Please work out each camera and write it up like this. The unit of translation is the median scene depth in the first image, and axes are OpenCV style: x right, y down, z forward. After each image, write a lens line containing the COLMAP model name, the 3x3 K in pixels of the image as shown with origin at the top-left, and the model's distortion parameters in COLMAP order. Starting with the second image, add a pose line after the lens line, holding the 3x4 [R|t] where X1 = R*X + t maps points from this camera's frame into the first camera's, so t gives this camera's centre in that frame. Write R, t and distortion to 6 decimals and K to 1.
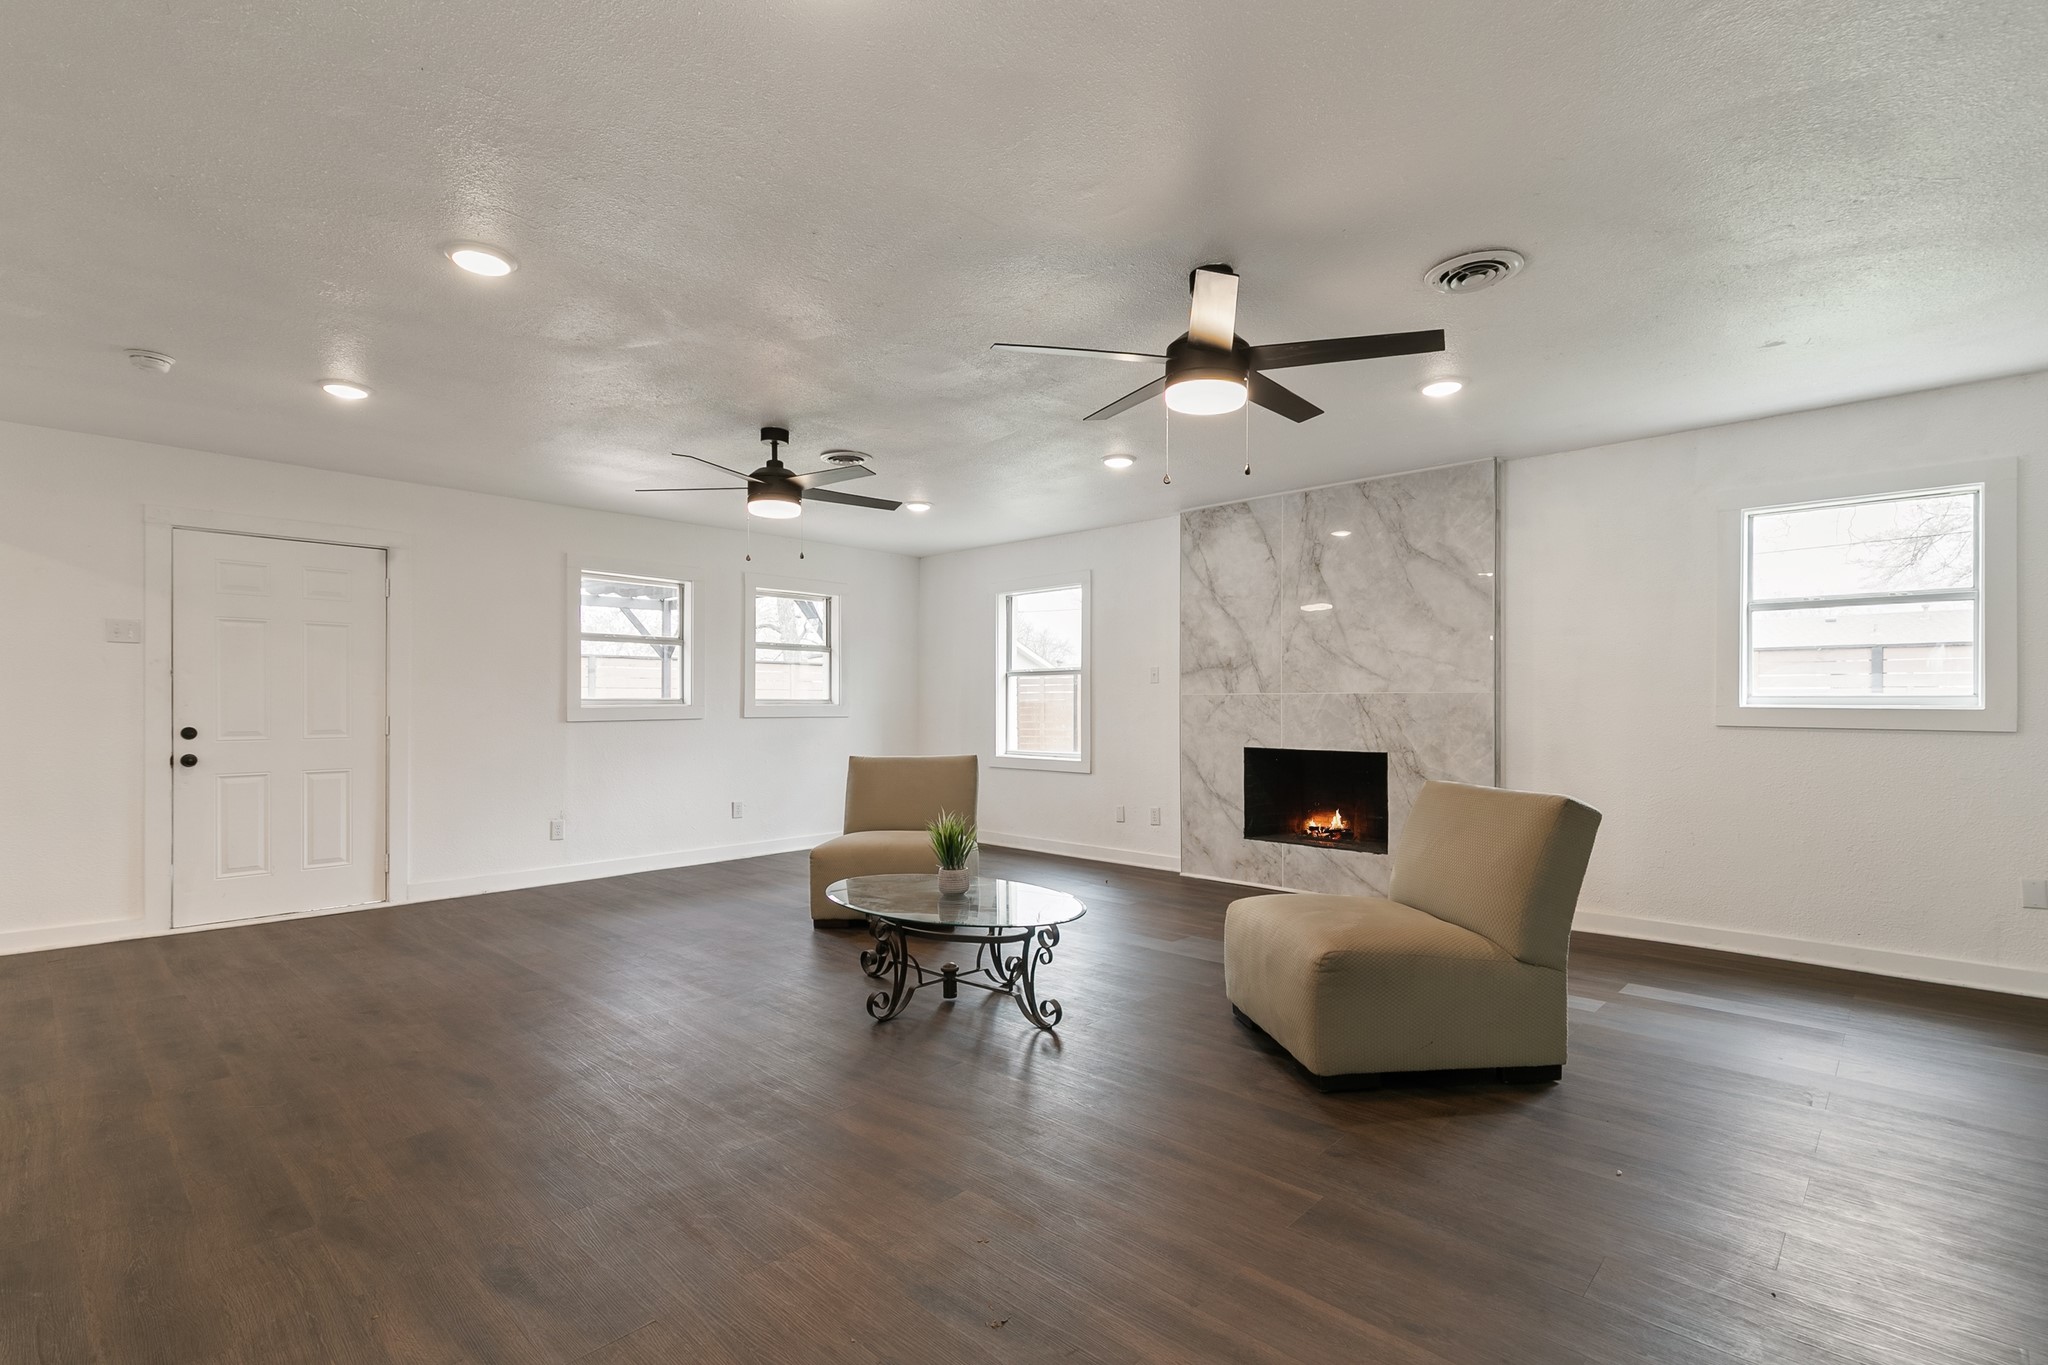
lens RADIAL K [[936.4, 0, 1026.4], [0, 936.4, 705.5], [0, 0, 1]] dist [0.008056, -0.000596]
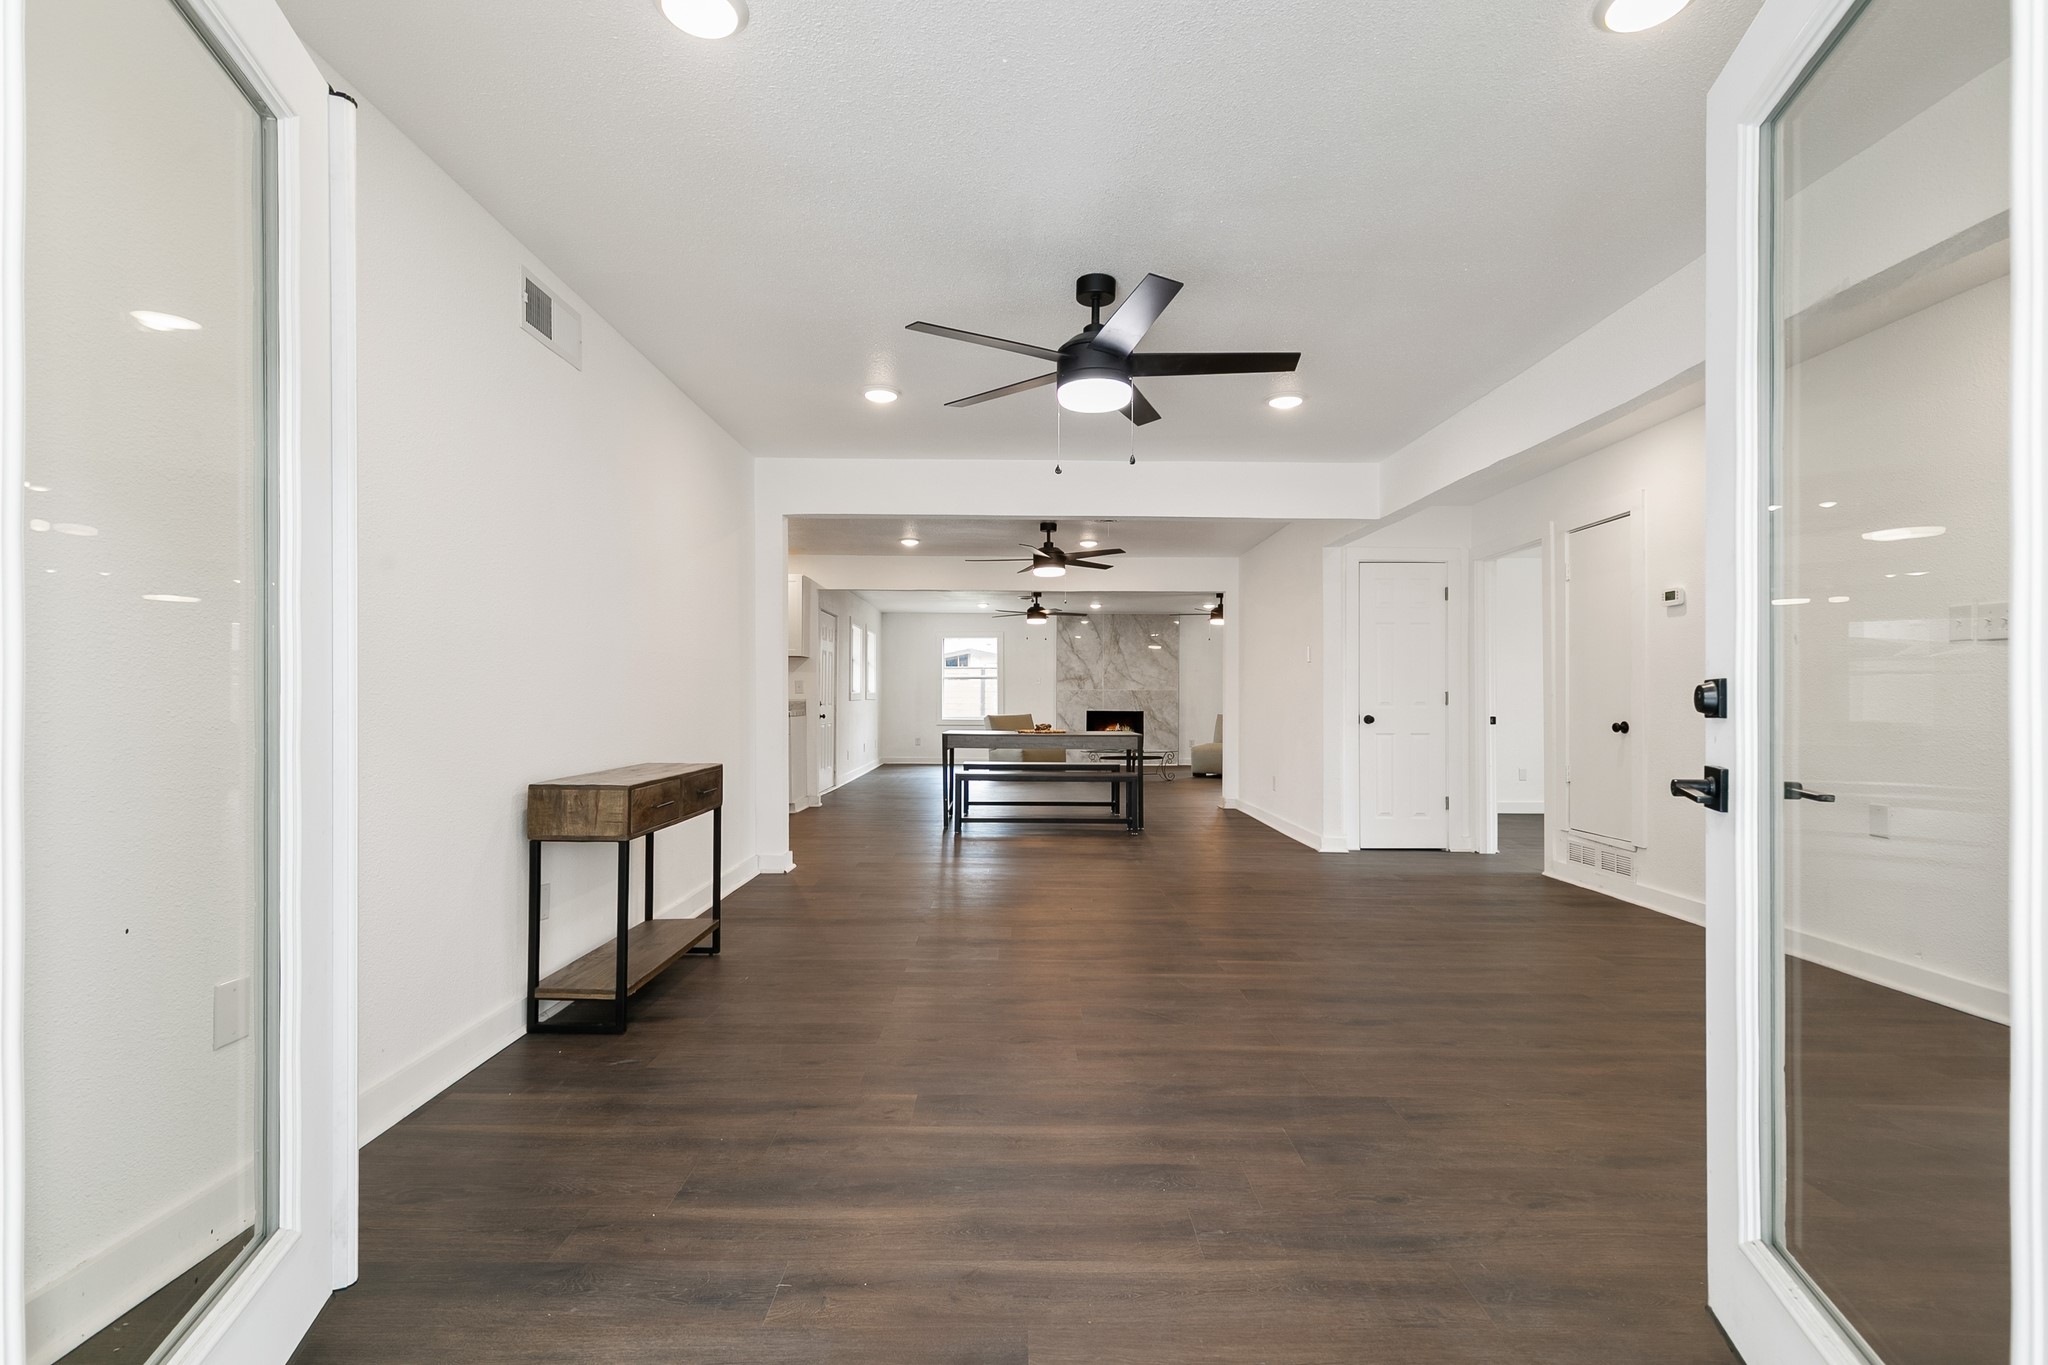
lens RADIAL K [[936.5, 0, 1010.3], [0, 936.5, 698.5], [0, 0, 1]] dist [0.010001, -0.001422]
pose [[0.737461, 0.002401, 0.675386, -1.693995], [-0.003551, 0.999994, 0.000323, 0.011910], [-0.675381, -0.002637, 0.737464, -0.756963]]
